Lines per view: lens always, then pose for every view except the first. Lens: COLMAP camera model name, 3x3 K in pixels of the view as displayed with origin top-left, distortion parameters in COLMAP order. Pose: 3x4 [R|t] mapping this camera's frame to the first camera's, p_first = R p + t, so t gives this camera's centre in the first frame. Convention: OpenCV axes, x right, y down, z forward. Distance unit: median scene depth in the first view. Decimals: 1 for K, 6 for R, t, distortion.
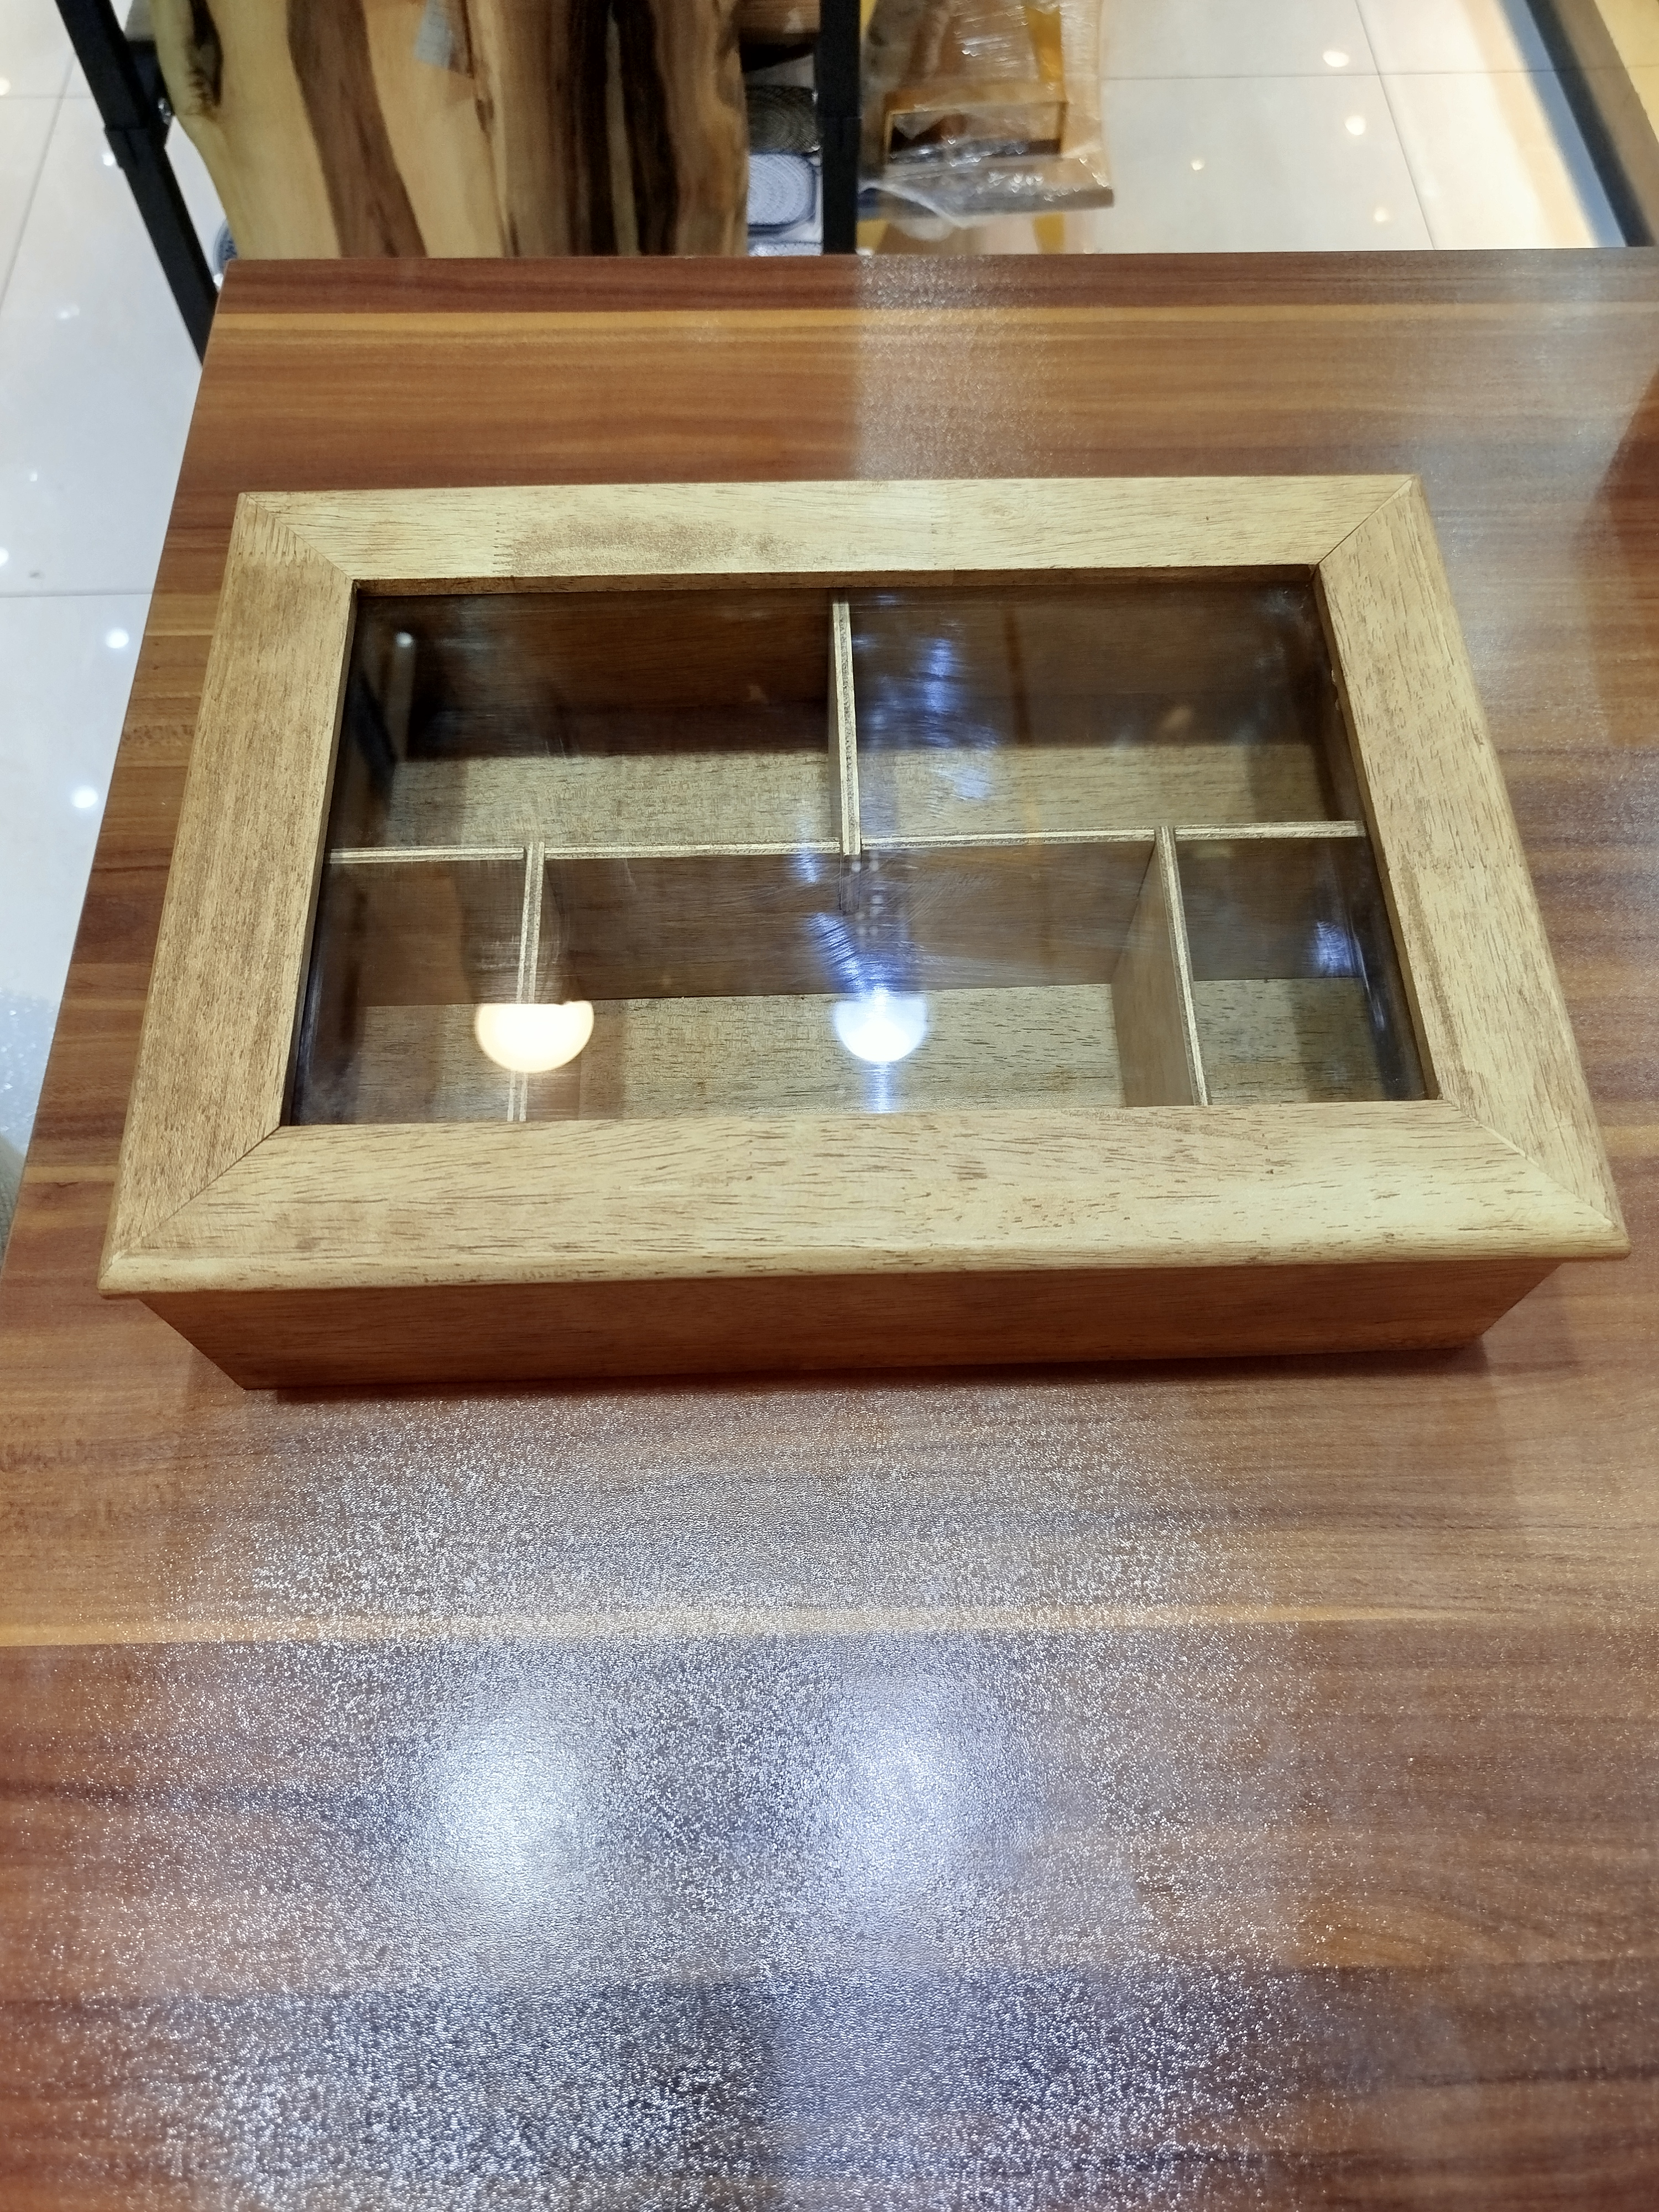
lens RADIAL K [[1545.7, 0, 829.5], [0, 1545.7, 1106.0], [0, 0, 1]] dist [-0.005258, 0.010947]
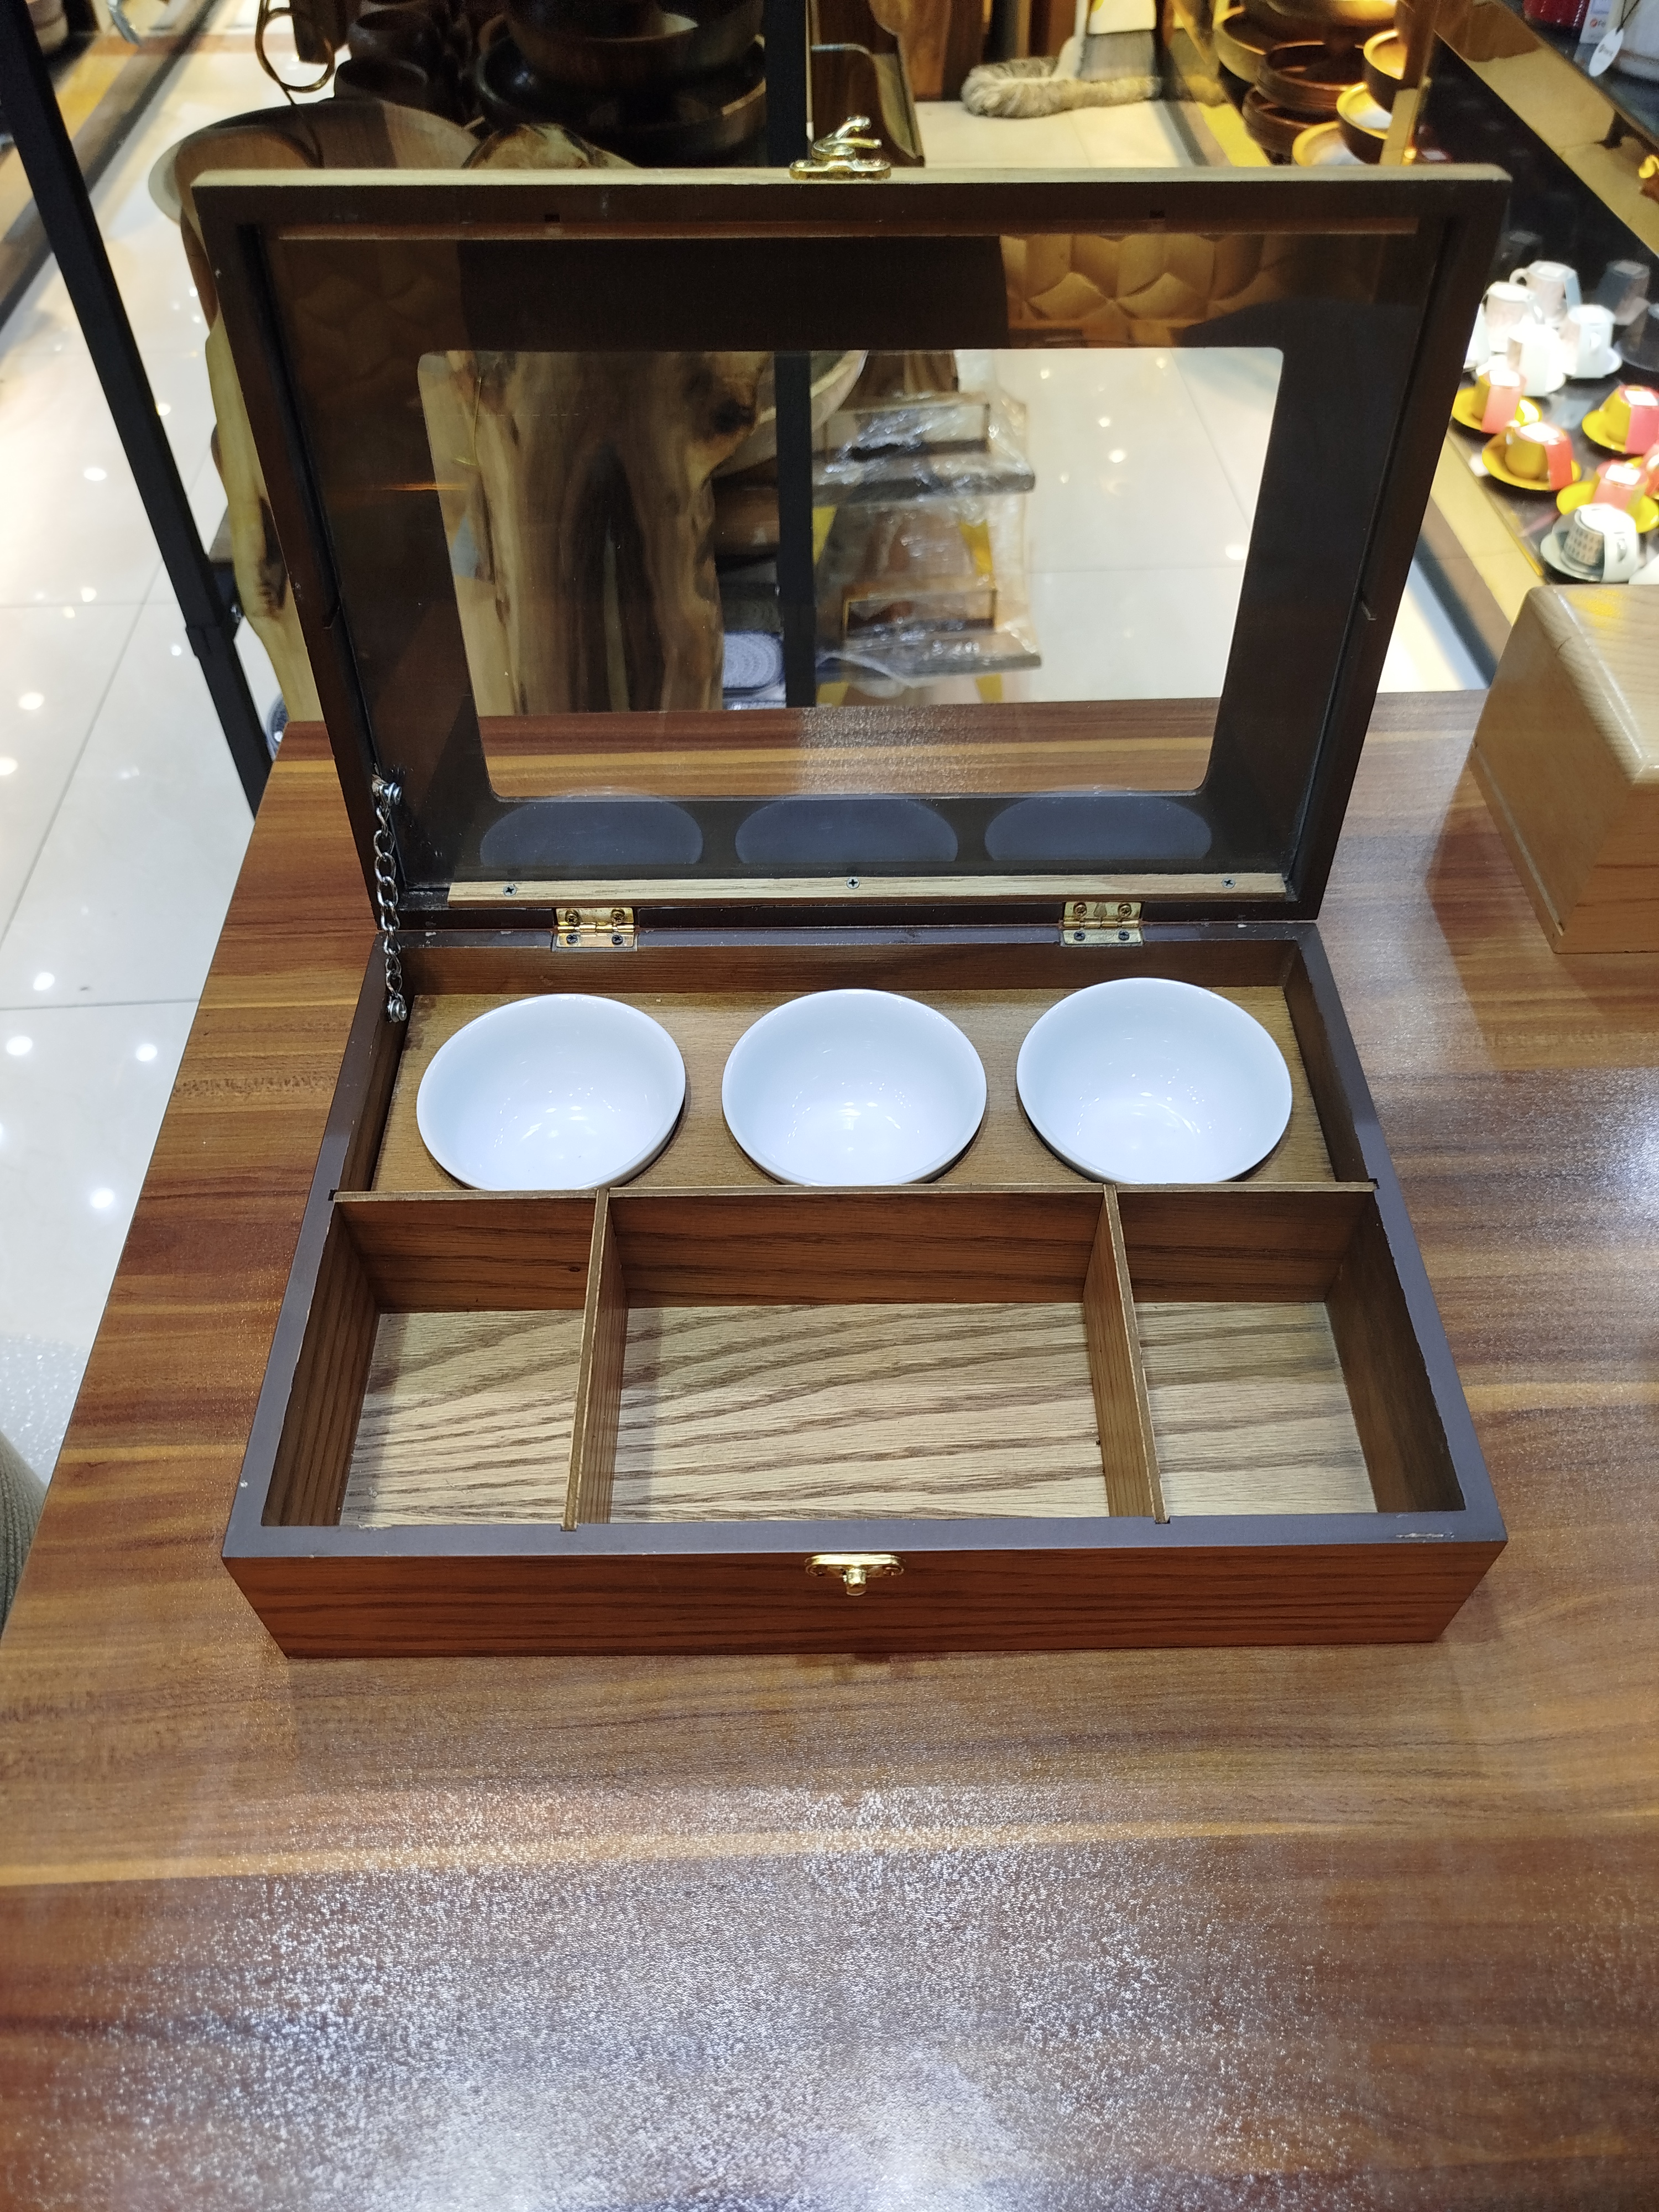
lens RADIAL K [[1583.4, 0, 838.1], [0, 1583.4, 1133.5], [0, 0, 1]] dist [-0.002589, 0.012552]
pose [[0.999784, -0.020719, 0.001570, 0.041196], [0.020484, 0.970124, -0.241745, 0.084957], [0.003486, 0.241725, 0.970339, -0.143764]]
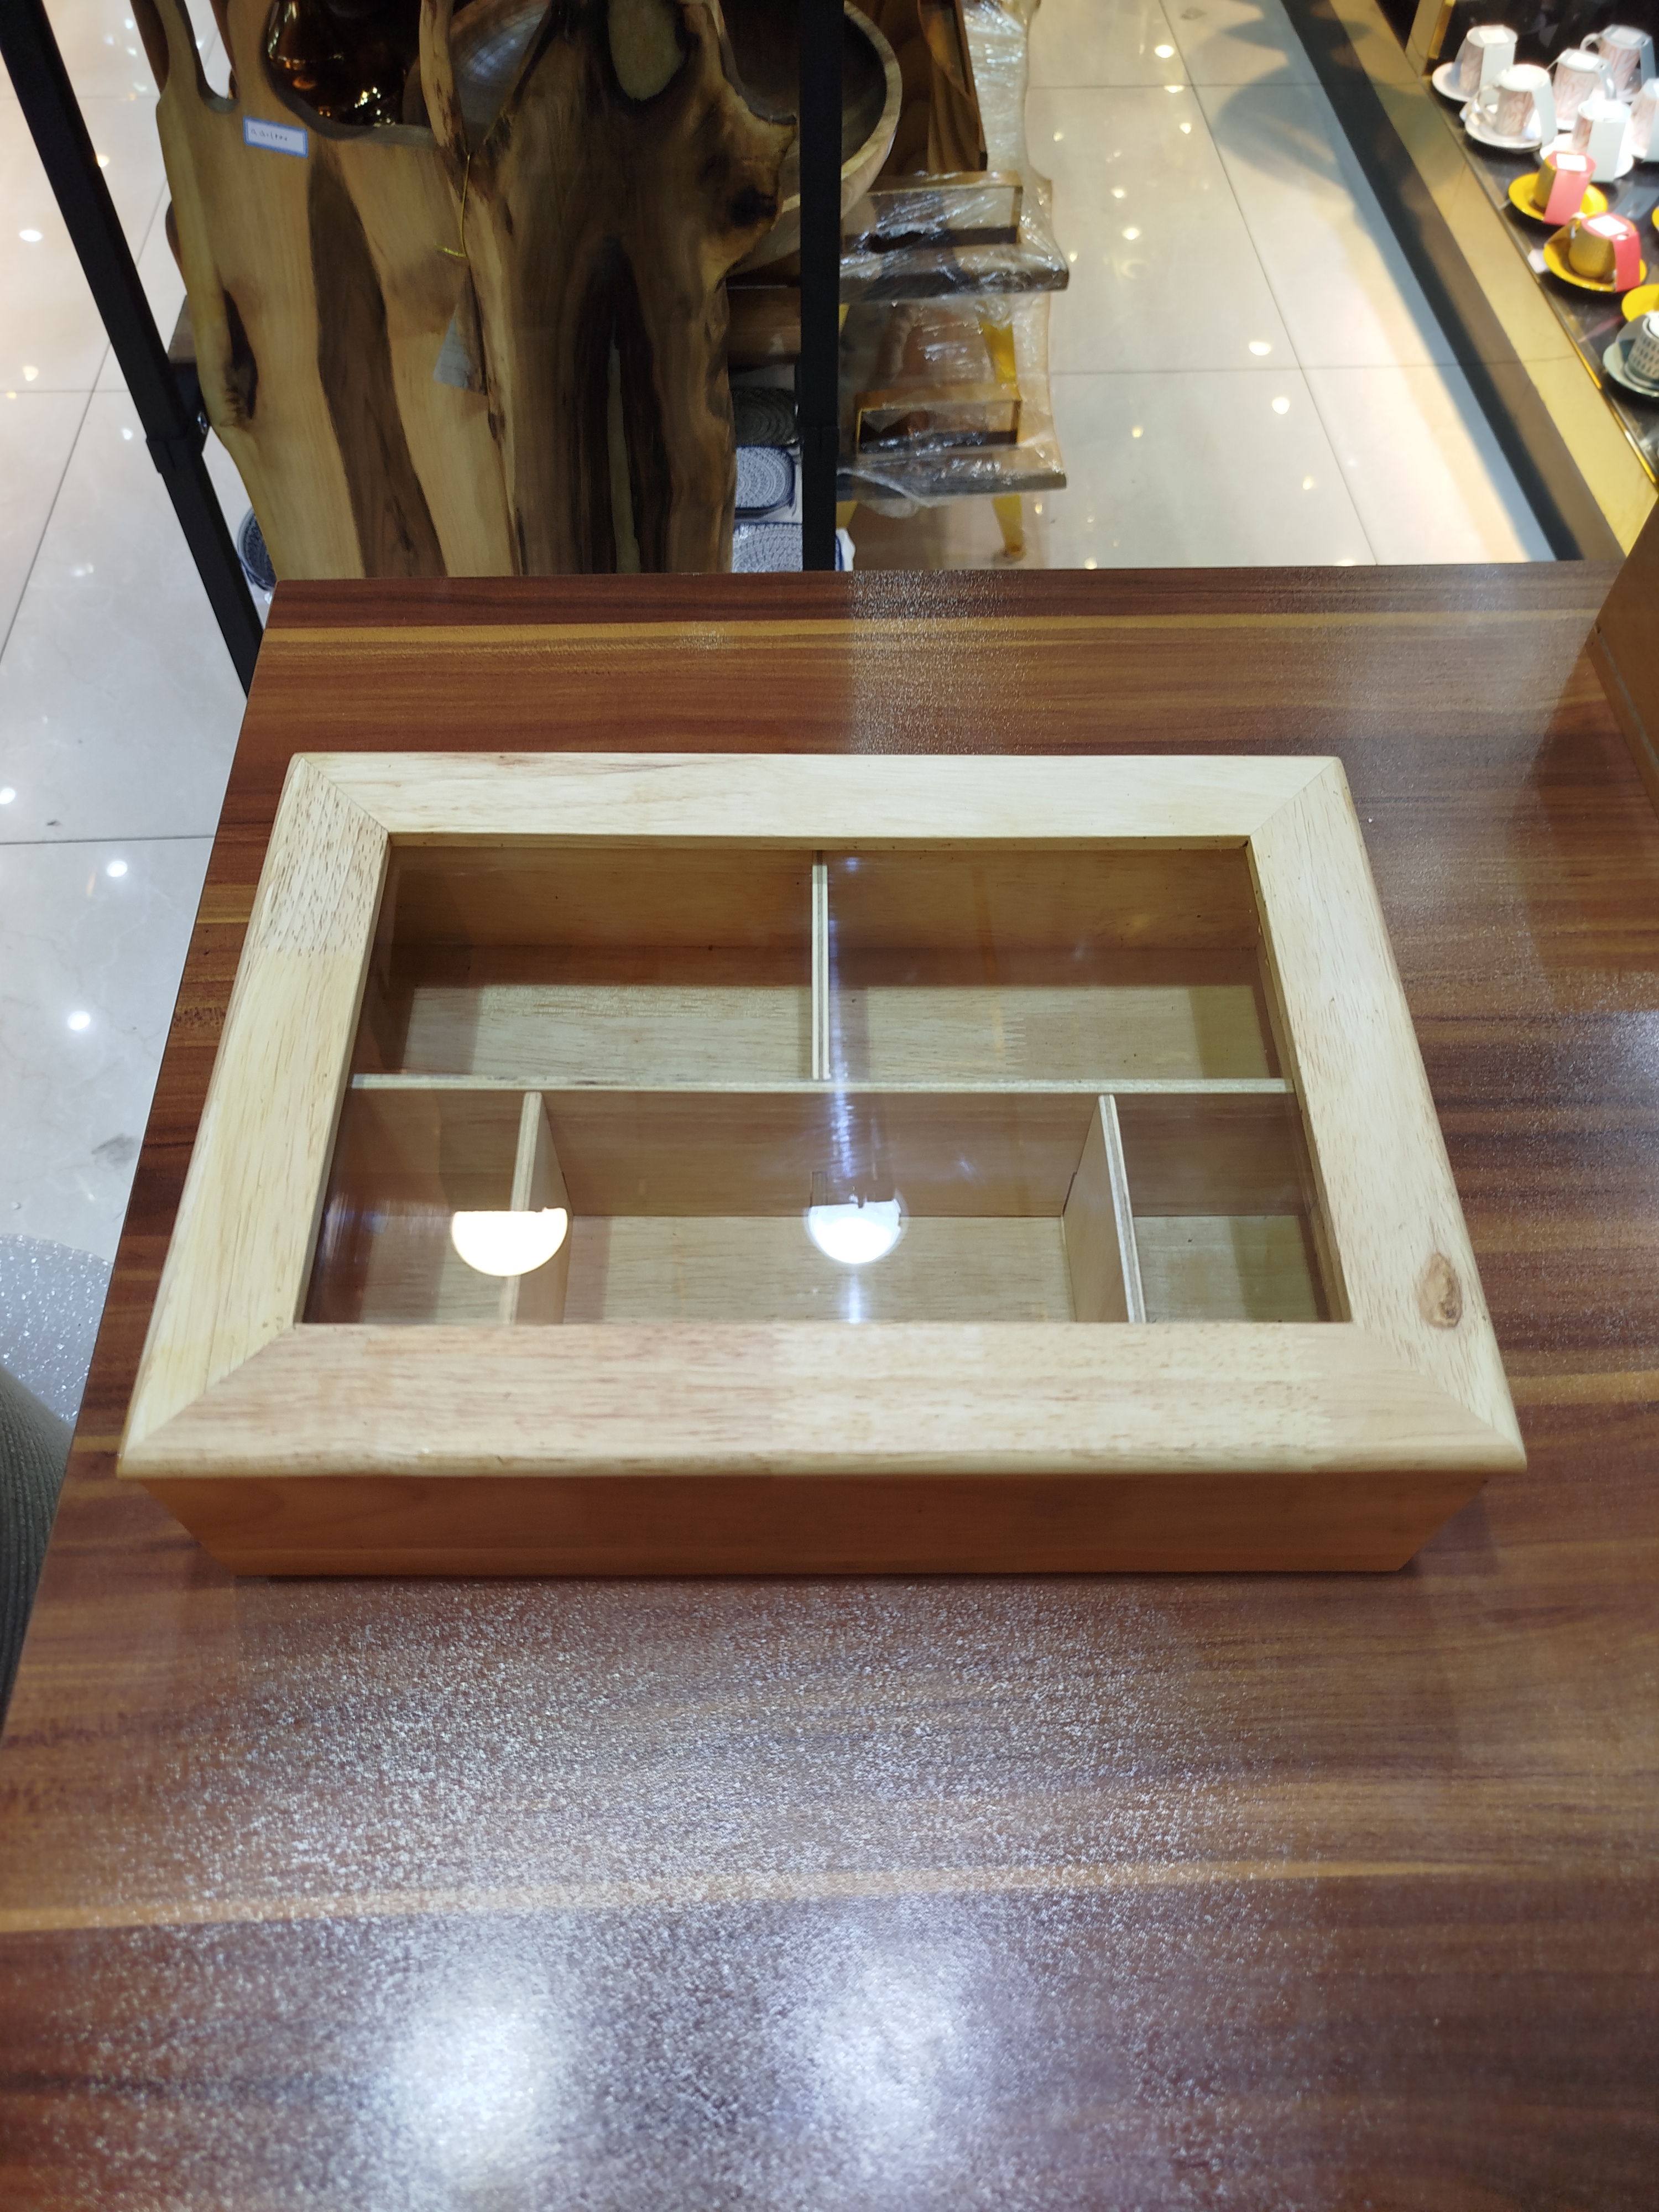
lens RADIAL K [[1545.9, 0, 817.6], [0, 1545.9, 1104.8], [0, 0, 1]] dist [0.002673, 0.009385]
pose [[0.999796, -0.011569, 0.016565, -0.027955], [0.013496, 0.992517, -0.121361, -0.038948], [-0.015037, 0.121560, 0.992470, -0.054708]]
